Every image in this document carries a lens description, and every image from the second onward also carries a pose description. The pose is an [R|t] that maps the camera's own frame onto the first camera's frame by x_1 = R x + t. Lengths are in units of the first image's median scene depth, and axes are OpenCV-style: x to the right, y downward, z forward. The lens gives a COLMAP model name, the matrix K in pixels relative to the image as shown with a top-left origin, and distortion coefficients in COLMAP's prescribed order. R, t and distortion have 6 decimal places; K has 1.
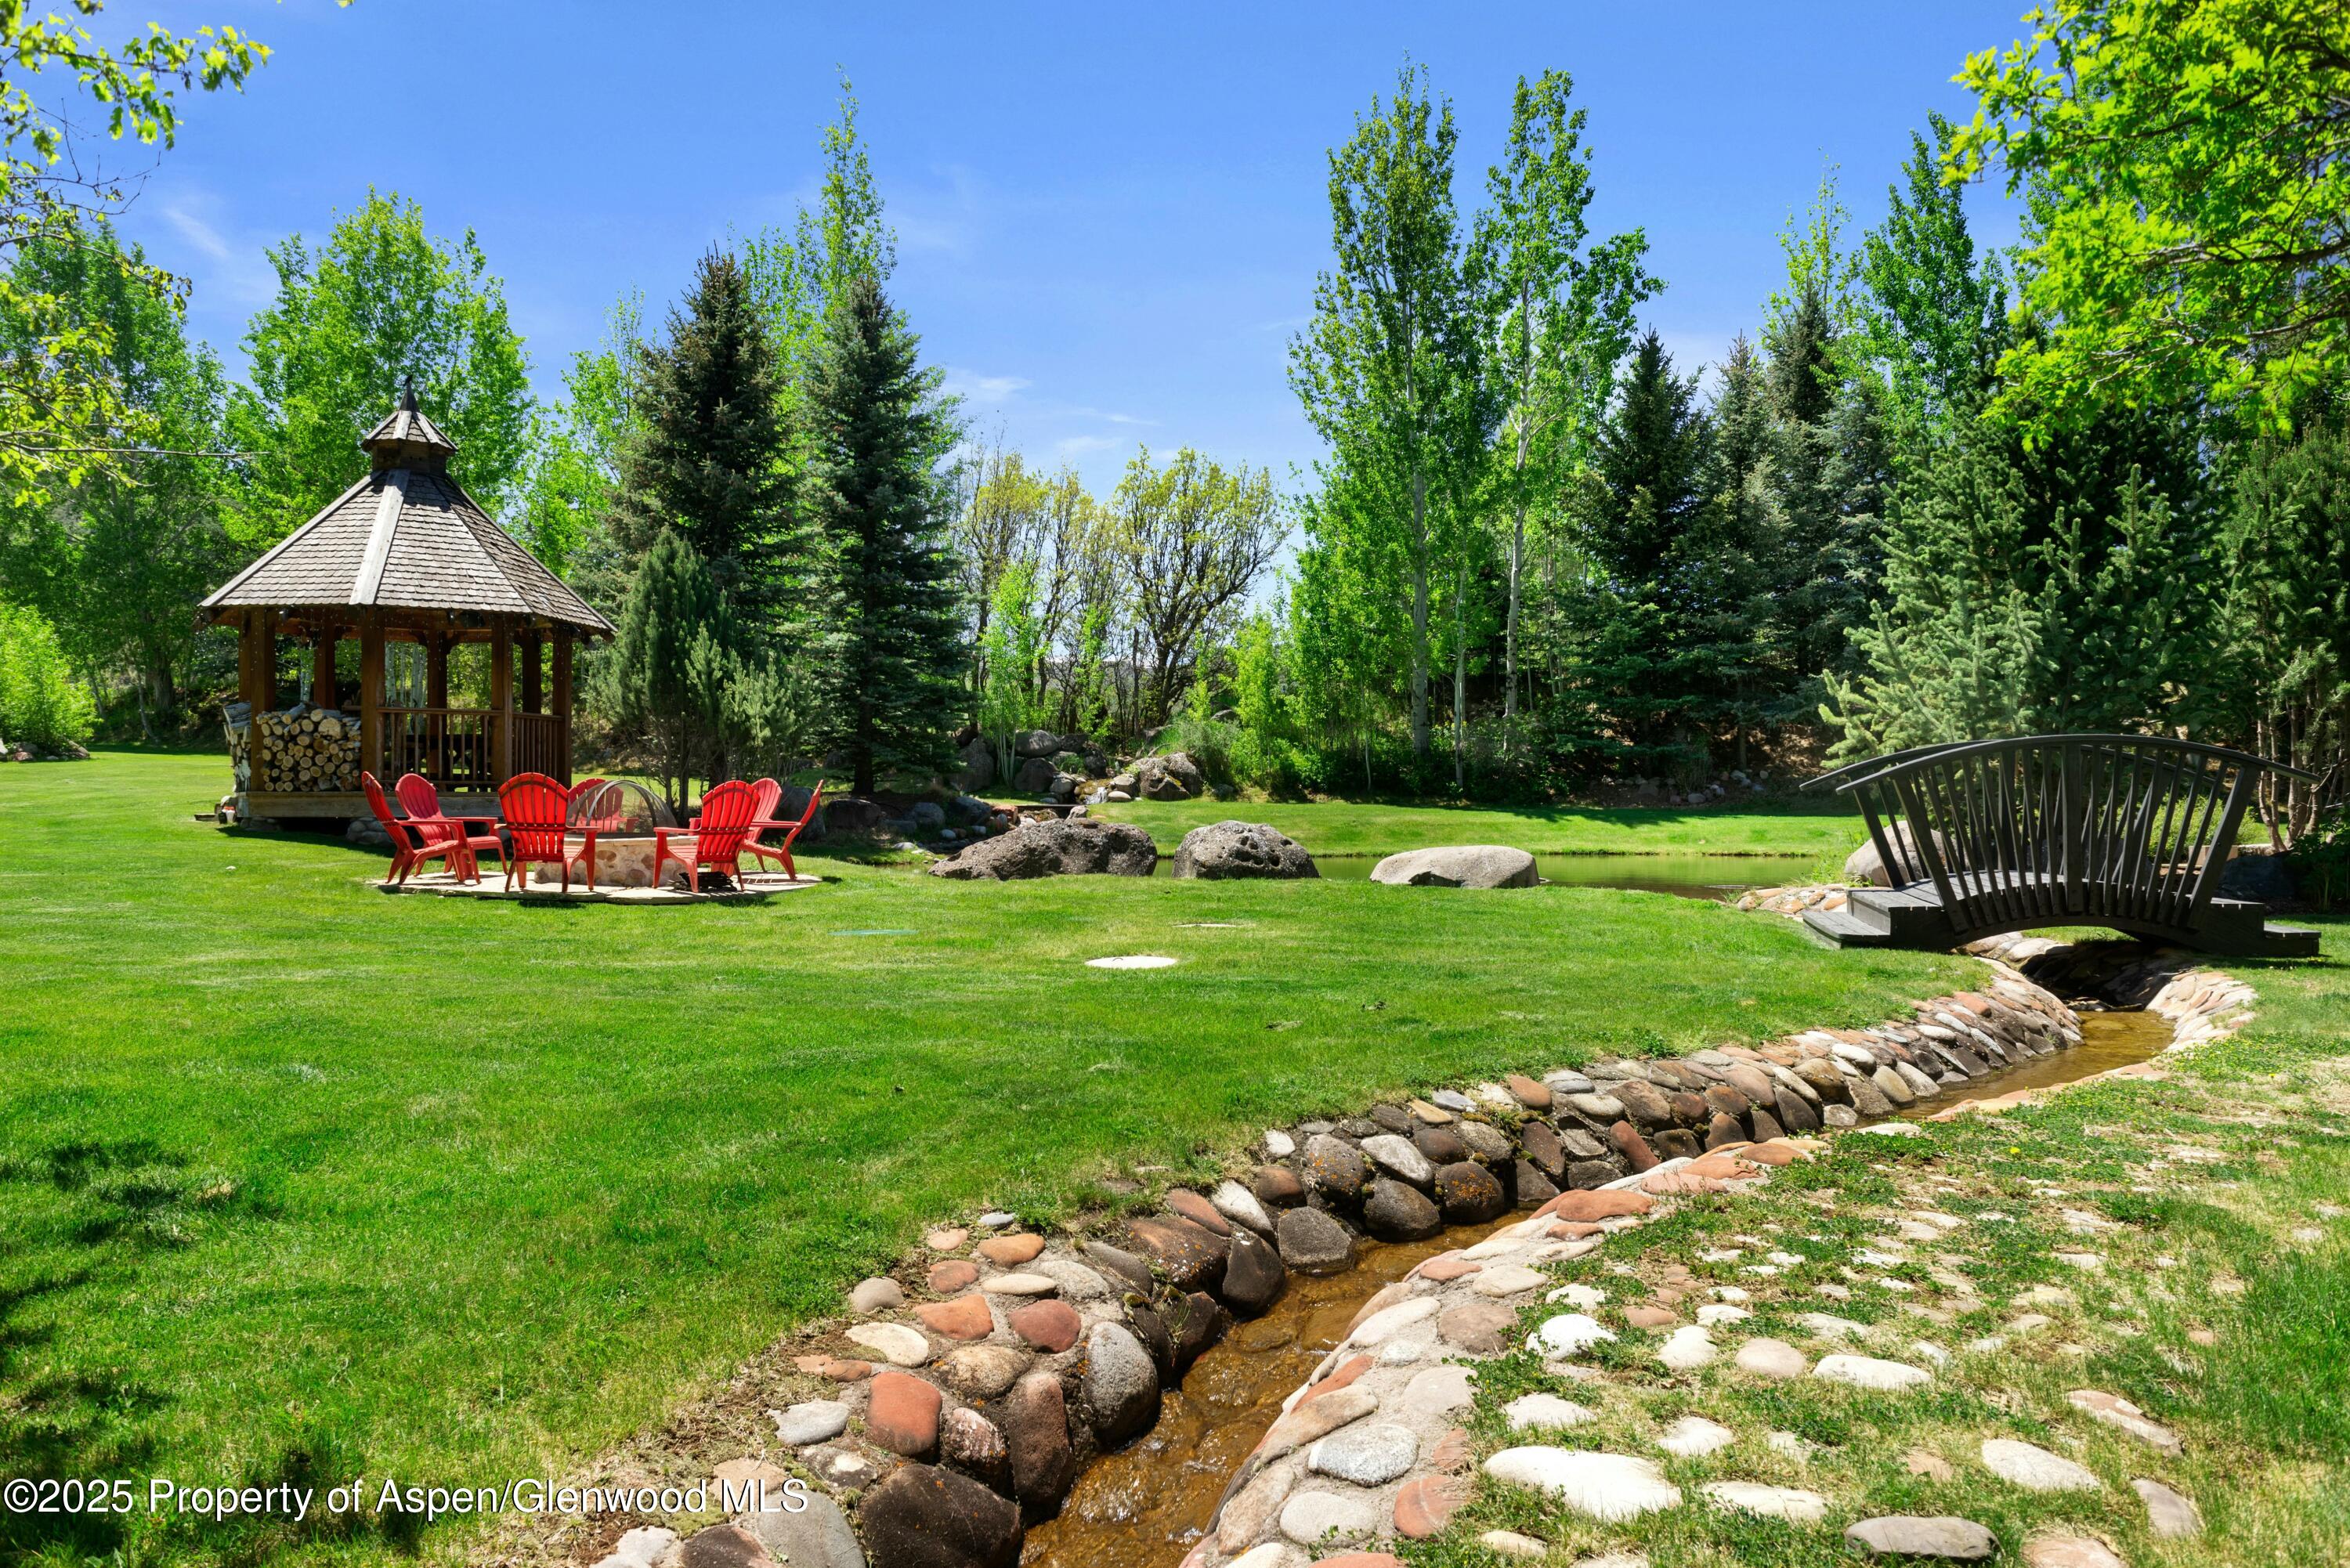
lens RADIAL K [[1678.6, 0, 1175.0], [0, 1678.6, 784.0], [0, 0, 1]] dist [0.021211, 0.001396]
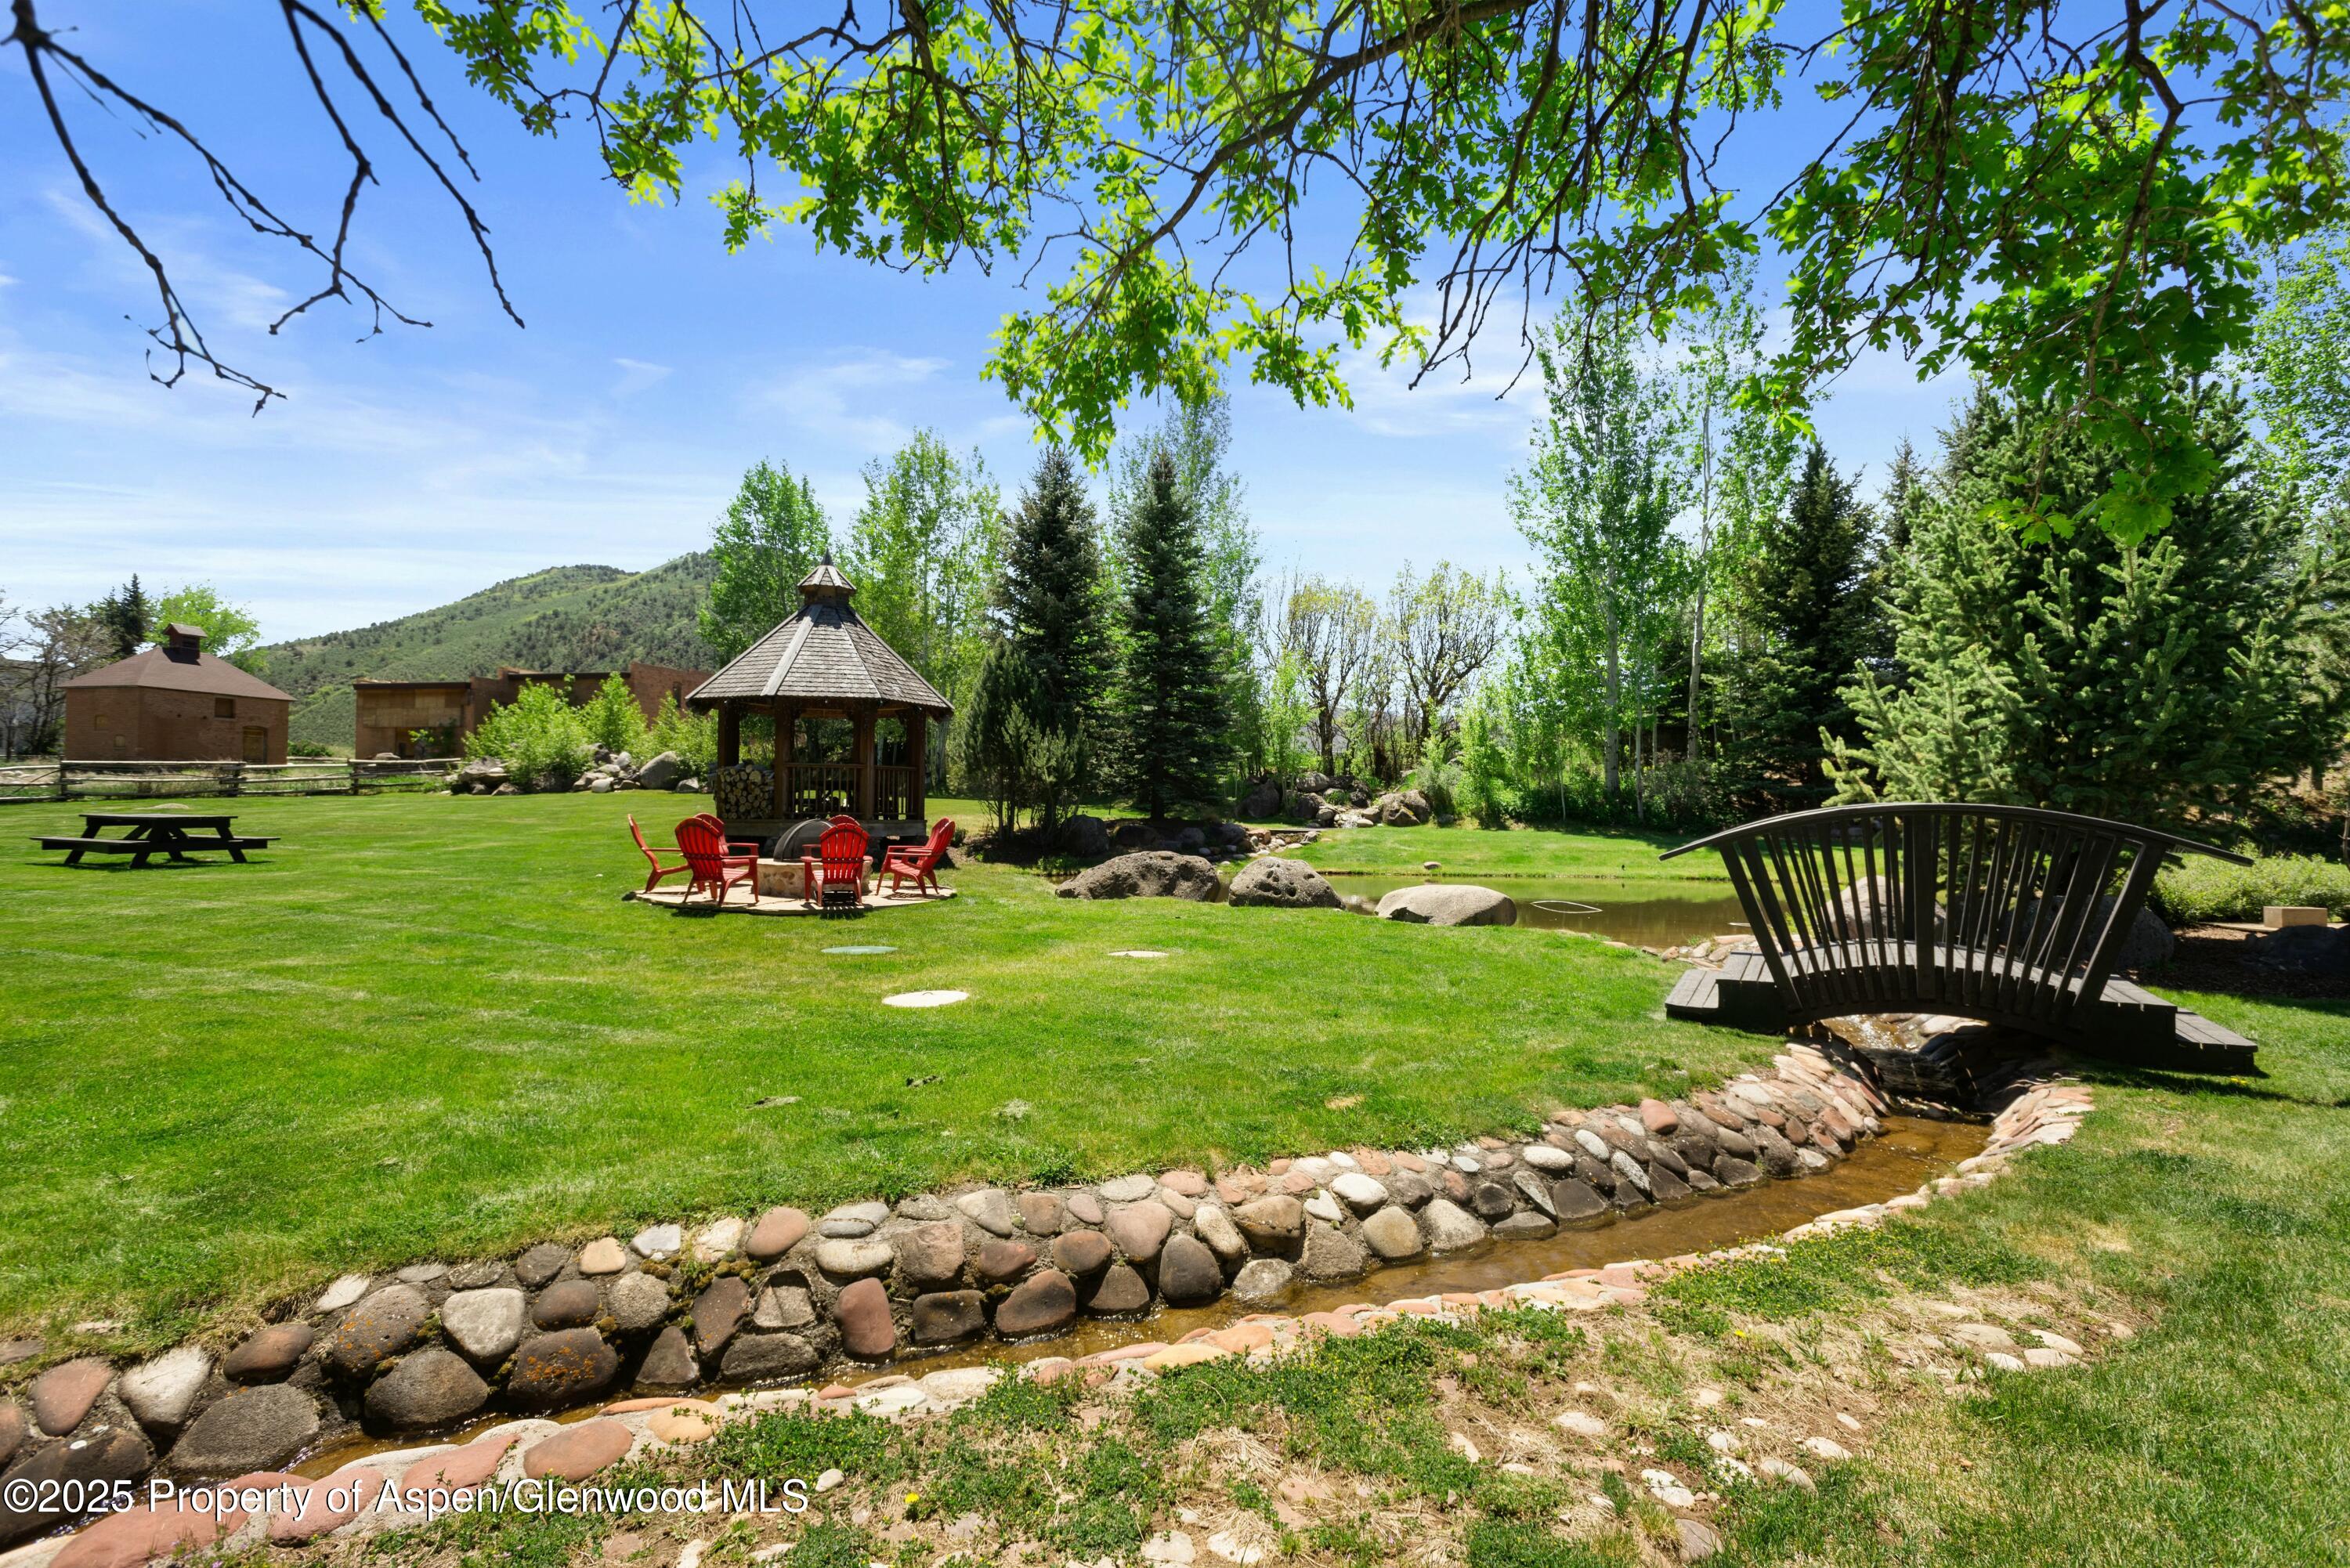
lens RADIAL K [[1140.5, 0, 1175.0], [0, 1140.5, 784.0], [0, 0, 1]] dist [0.014071, 0.000338]
pose [[0.946084, 0.002771, -0.323911, 0.164746], [-0.007871, 0.999865, -0.014437, -0.012967], [0.323827, 0.016208, 0.945978, 0.133440]]
